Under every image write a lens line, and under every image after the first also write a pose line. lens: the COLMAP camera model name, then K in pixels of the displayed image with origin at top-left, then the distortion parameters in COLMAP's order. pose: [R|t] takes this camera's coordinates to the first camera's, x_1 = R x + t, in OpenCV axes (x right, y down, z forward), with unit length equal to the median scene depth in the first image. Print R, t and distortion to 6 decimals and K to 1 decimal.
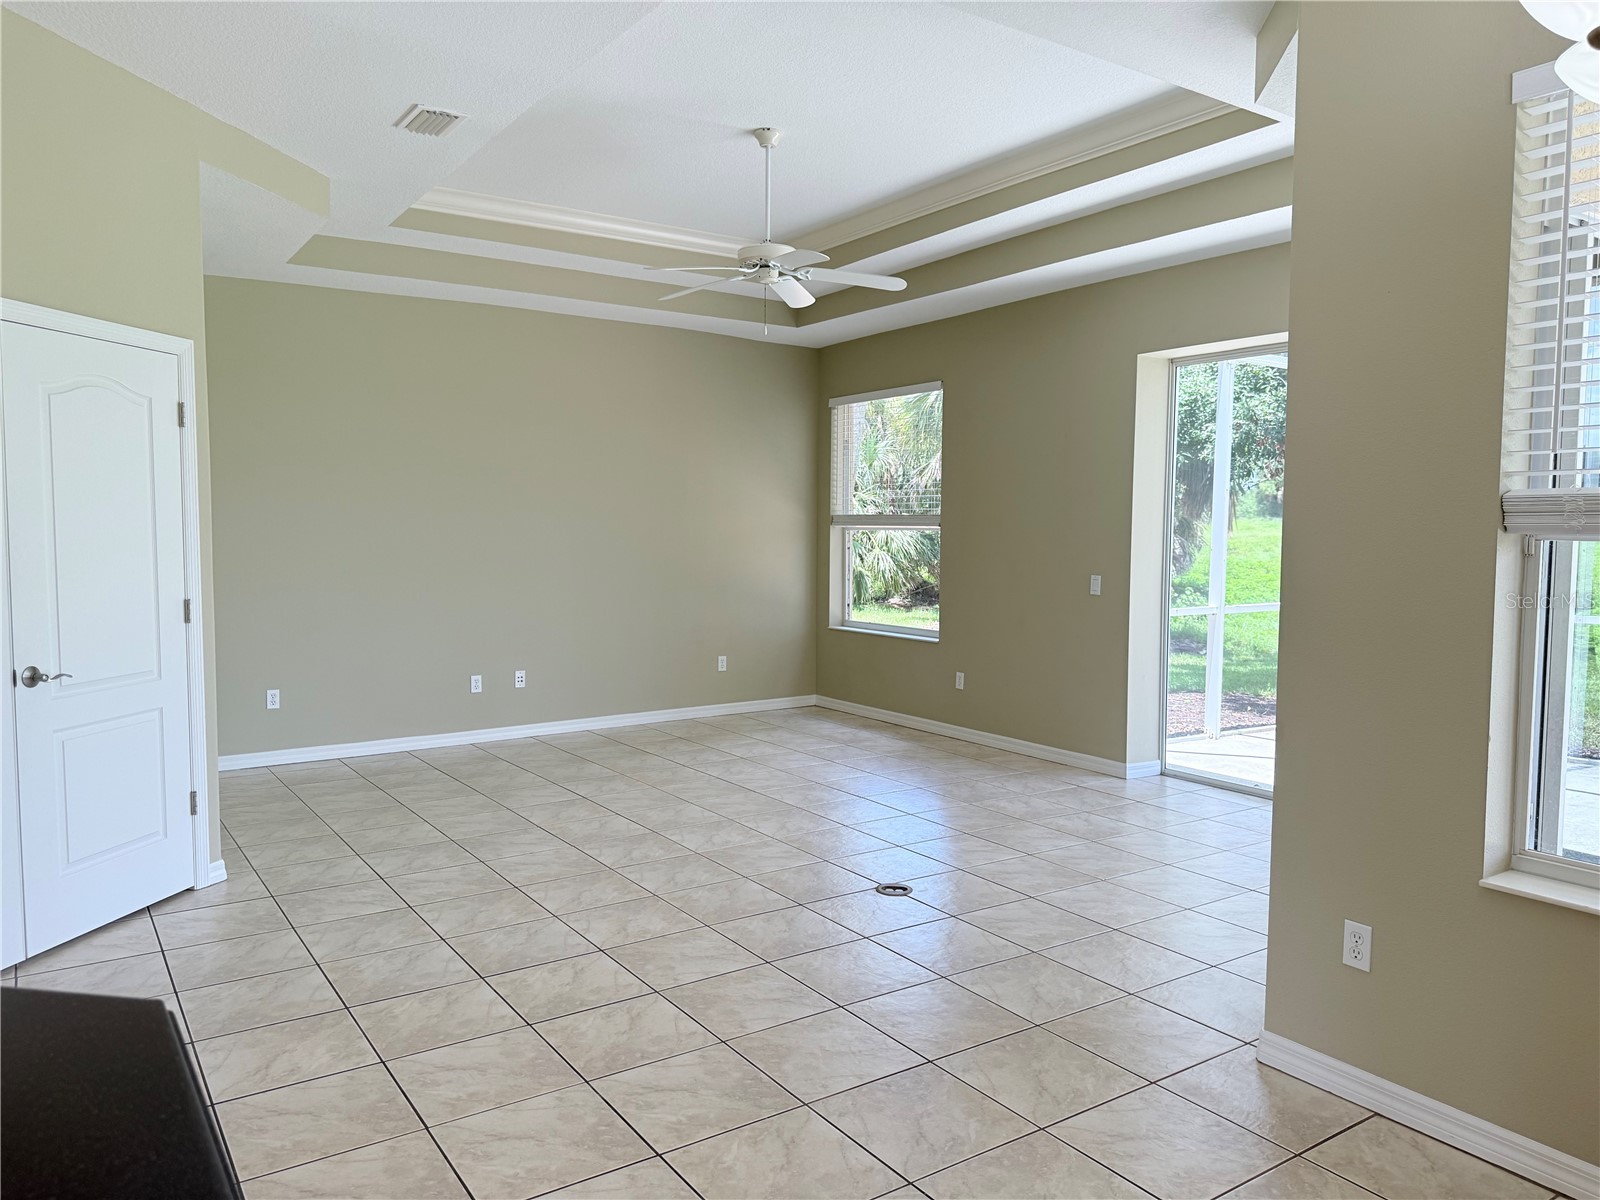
lens RADIAL K [[1125.8, 0, 800.0], [0, 1125.8, 600.0], [0, 0, 1]] dist [0.118716, -0.167103]
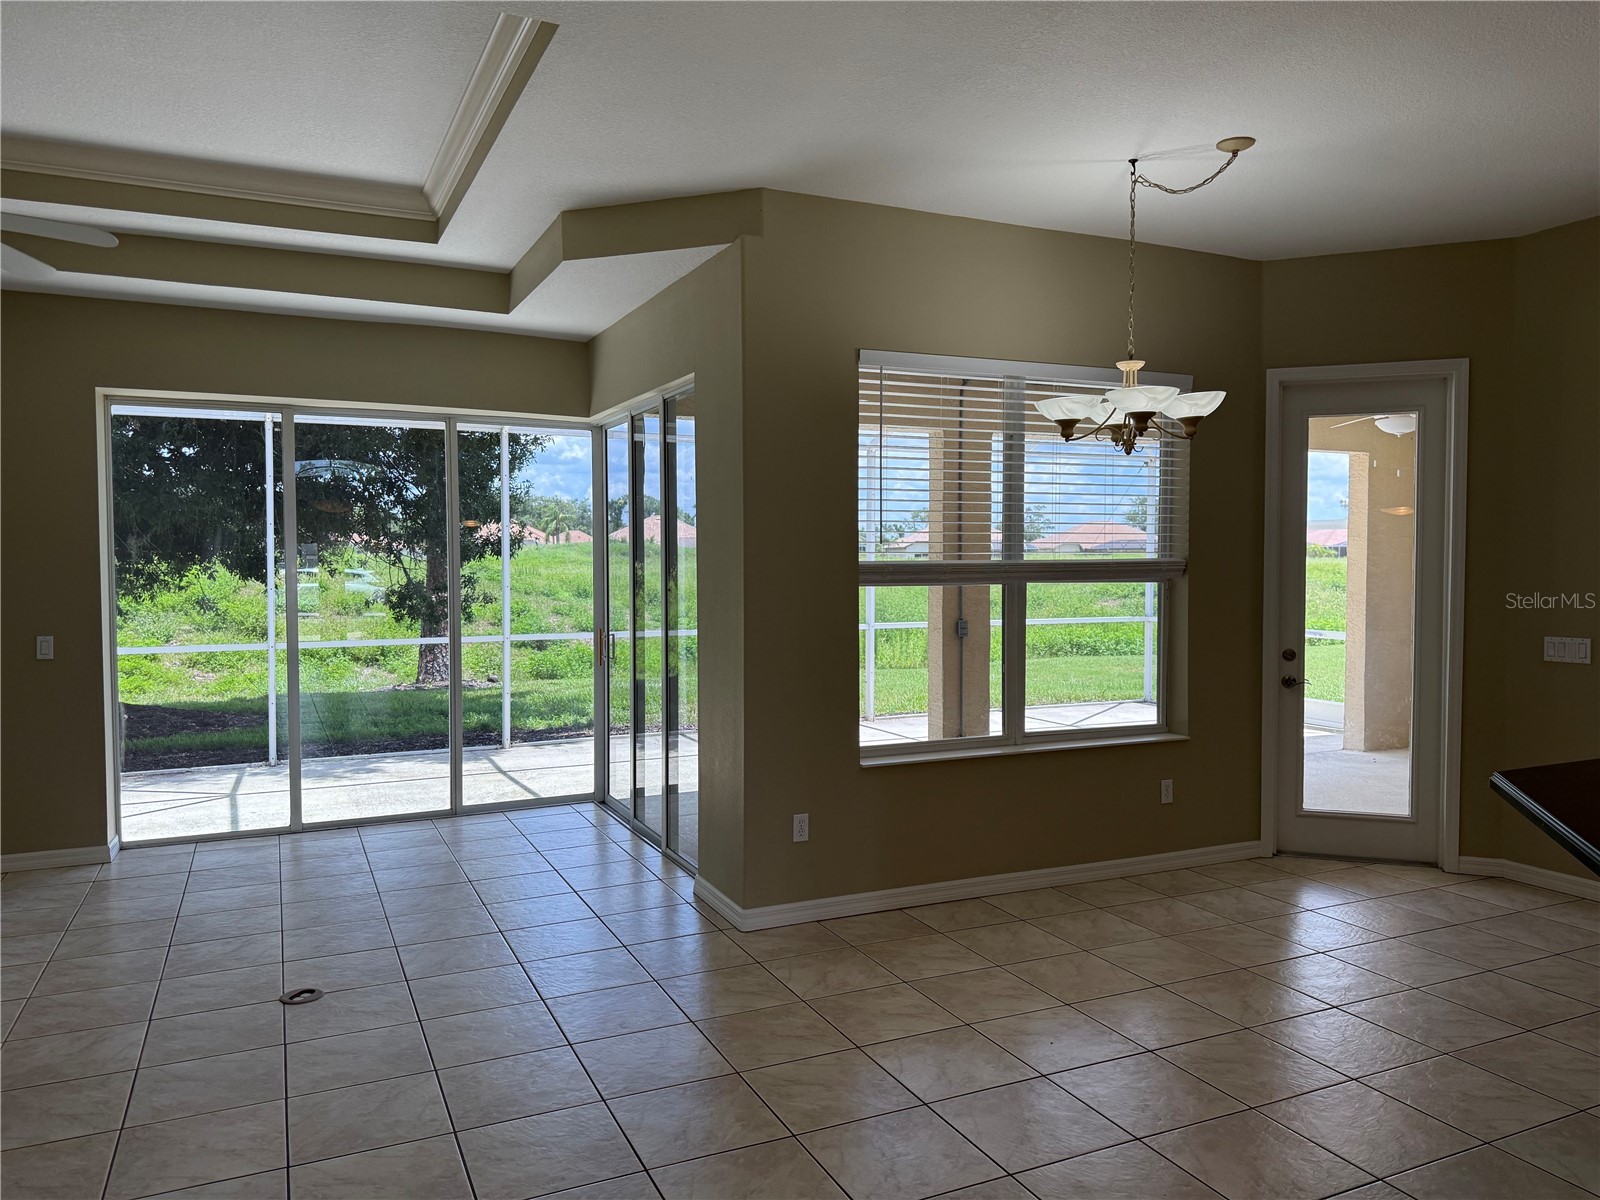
lens RADIAL K [[1125.8, 0, 800.0], [0, 1125.8, 600.0], [0, 0, 1]] dist [0.118716, -0.167103]
pose [[0.161717, -0.043245, 0.985889, -0.619744], [0.068600, 0.997115, 0.032485, -0.048895], [-0.984450, 0.062378, 0.164217, 0.381166]]
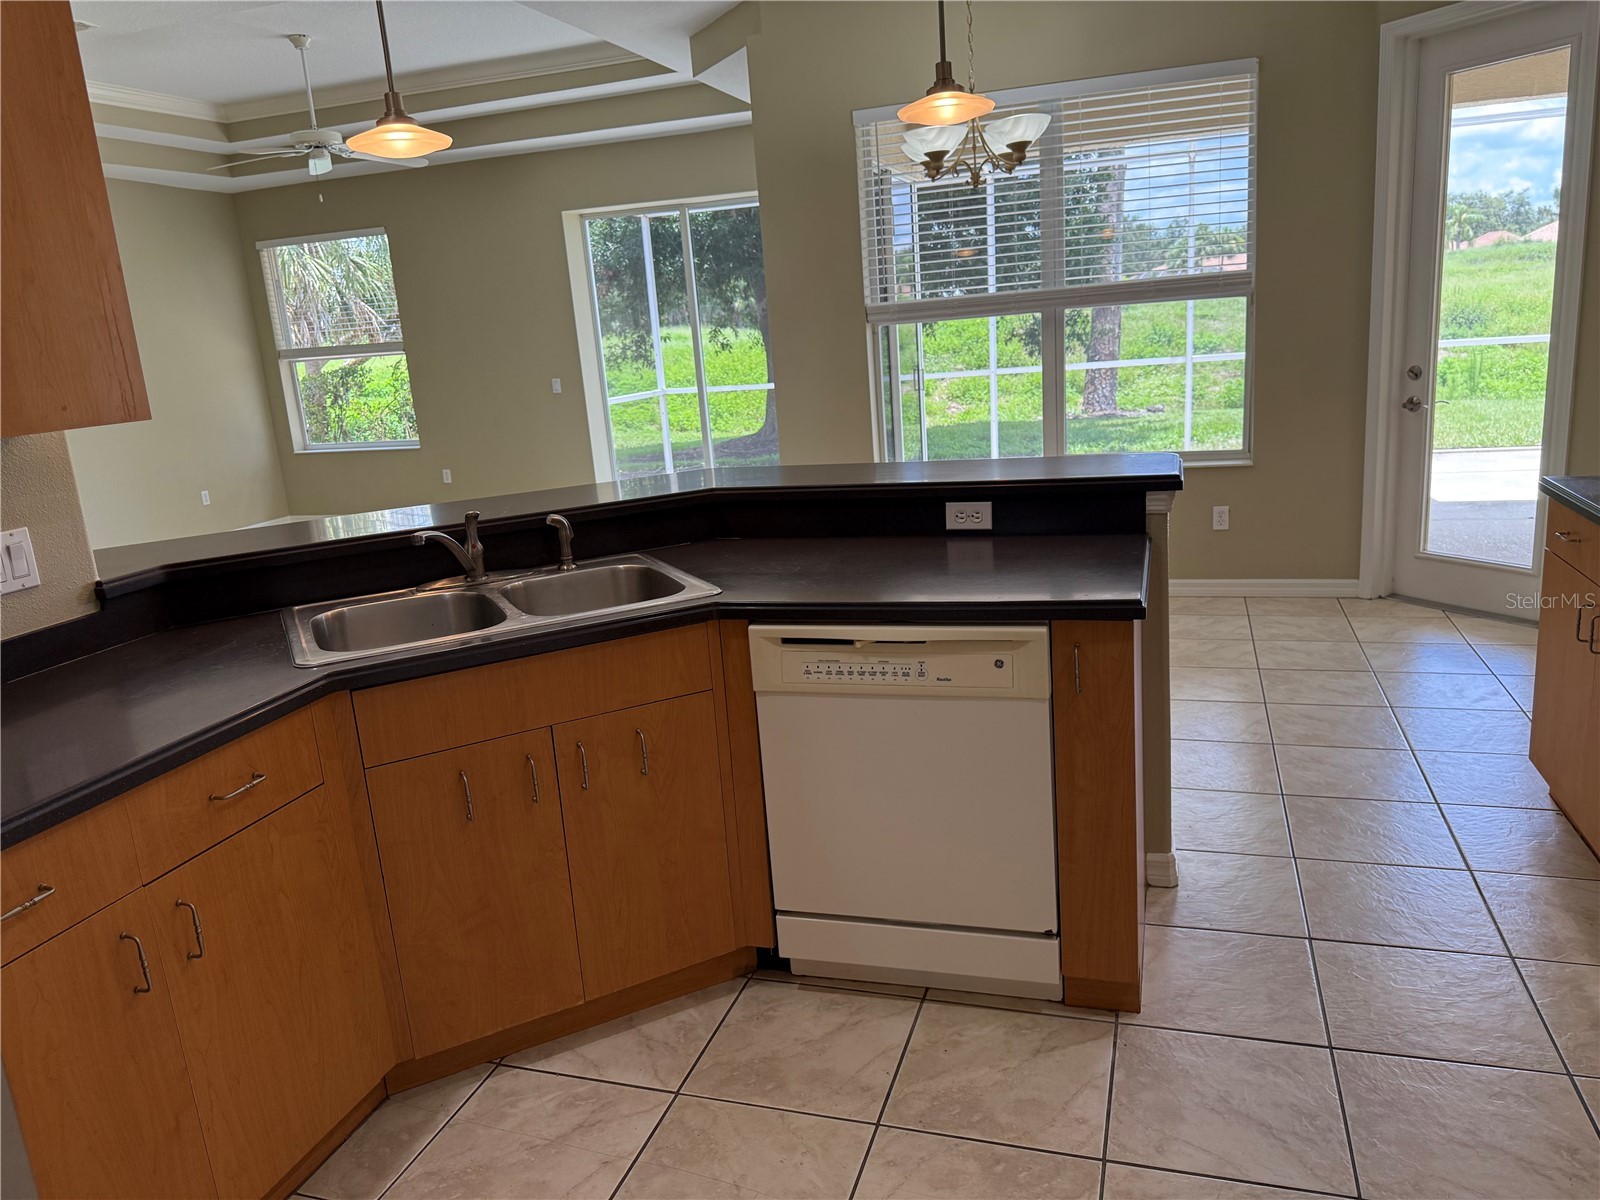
lens RADIAL K [[1140.2, 0, 800.1], [0, 1140.2, 584.6], [0, 0, 1]] dist [0.113928, -0.166248]
pose [[0.792174, -0.197814, 0.577347, -0.447751], [0.117105, 0.977703, 0.174307, 0.017649], [-0.598954, -0.070472, 0.797676, -0.379816]]
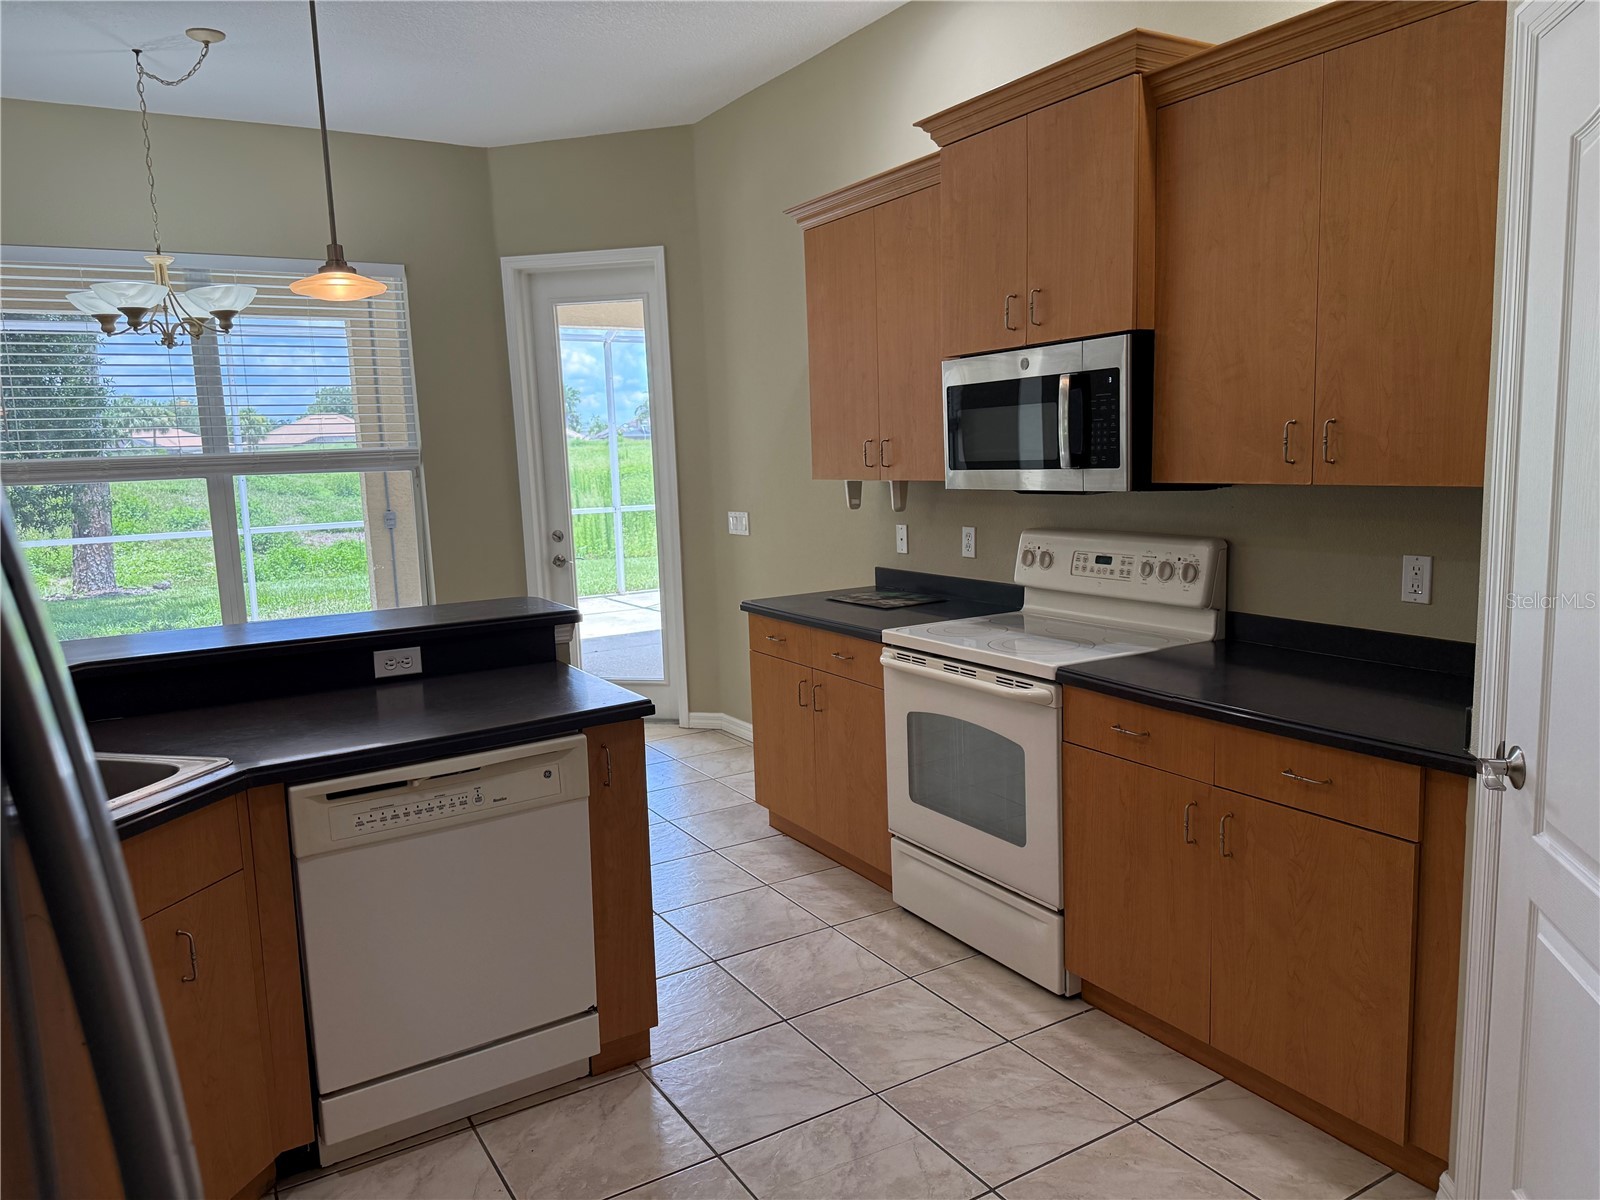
lens RADIAL K [[1137.8, 0, 792.3], [0, 1137.8, 607.7], [0, 0, 1]] dist [0.085749, -0.107356]
pose [[0.068432, -0.152301, 0.985962, -0.604256], [0.102353, 0.984136, 0.144915, 0.001052], [-0.992392, 0.090999, 0.082935, -0.237619]]
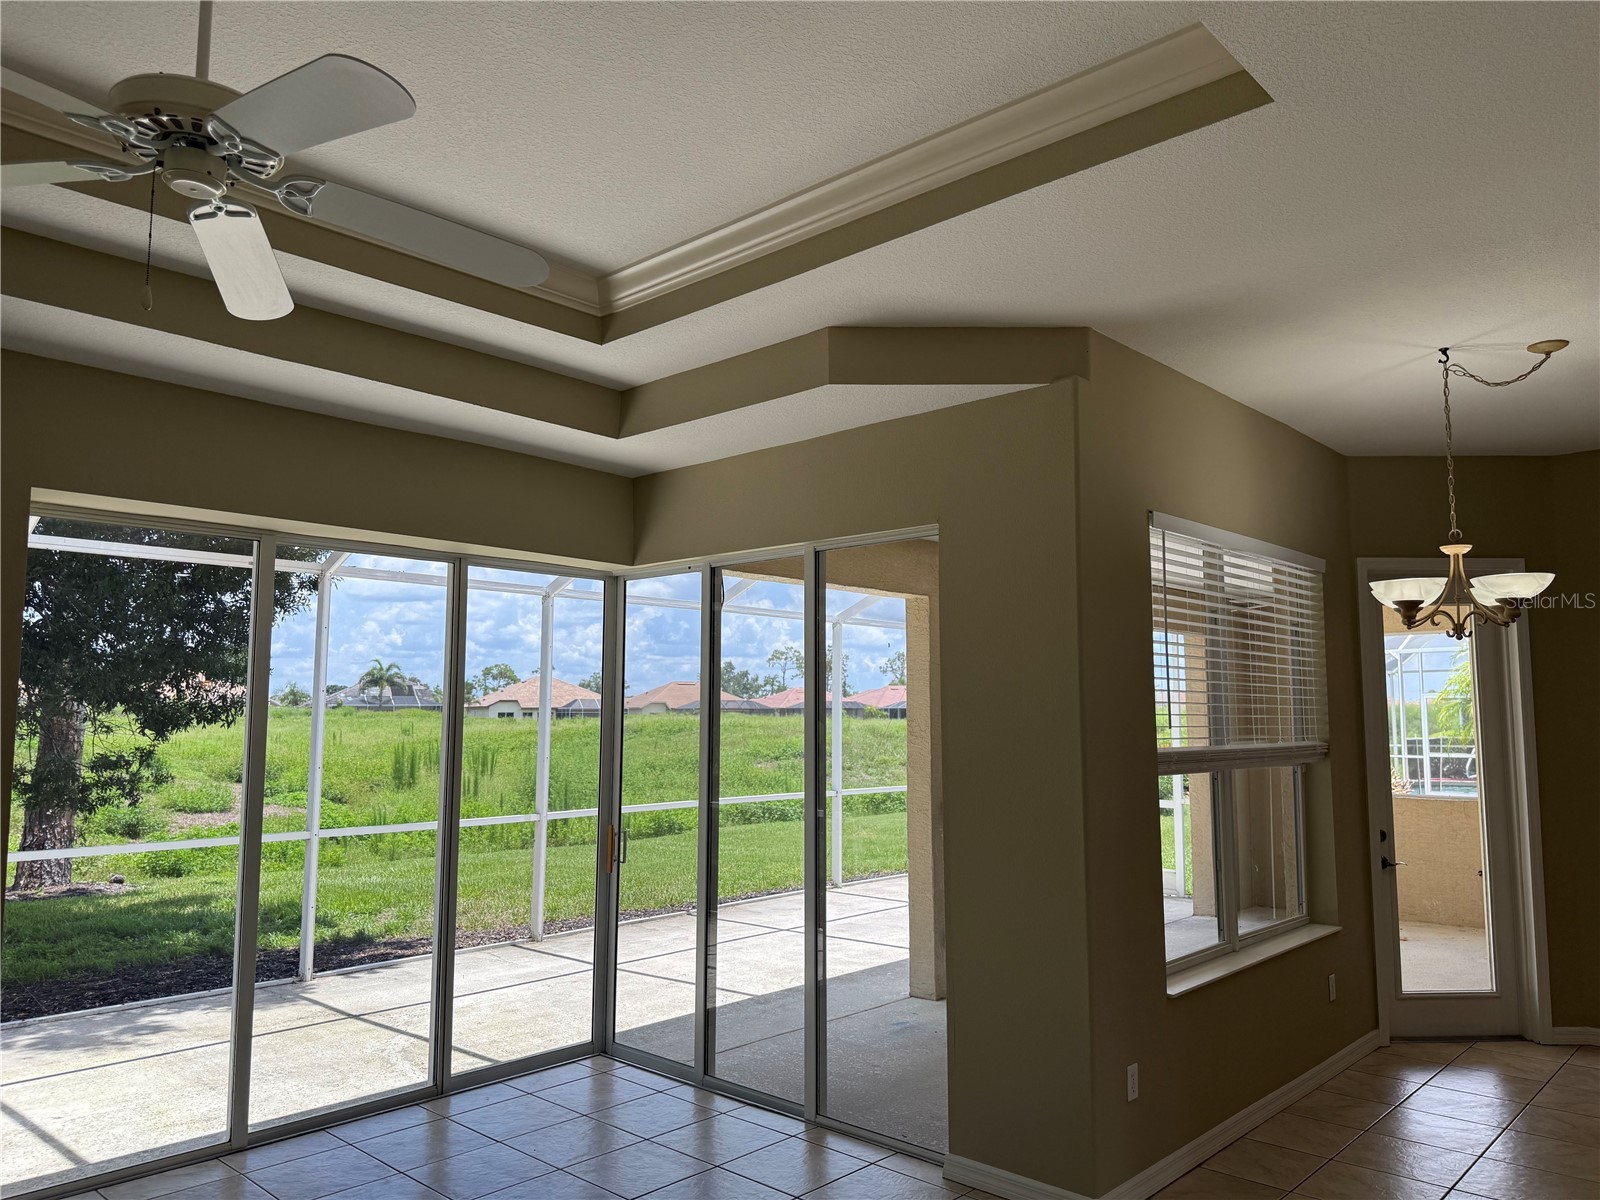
lens RADIAL K [[1137.8, 0, 792.3], [0, 1137.8, 607.7], [0, 0, 1]] dist [0.085749, -0.107356]
pose [[-0.214871, 0.085997, 0.972849, -0.449658], [0.061877, 0.995313, -0.074316, -0.101982], [-0.974680, 0.044229, -0.219185, 0.905423]]
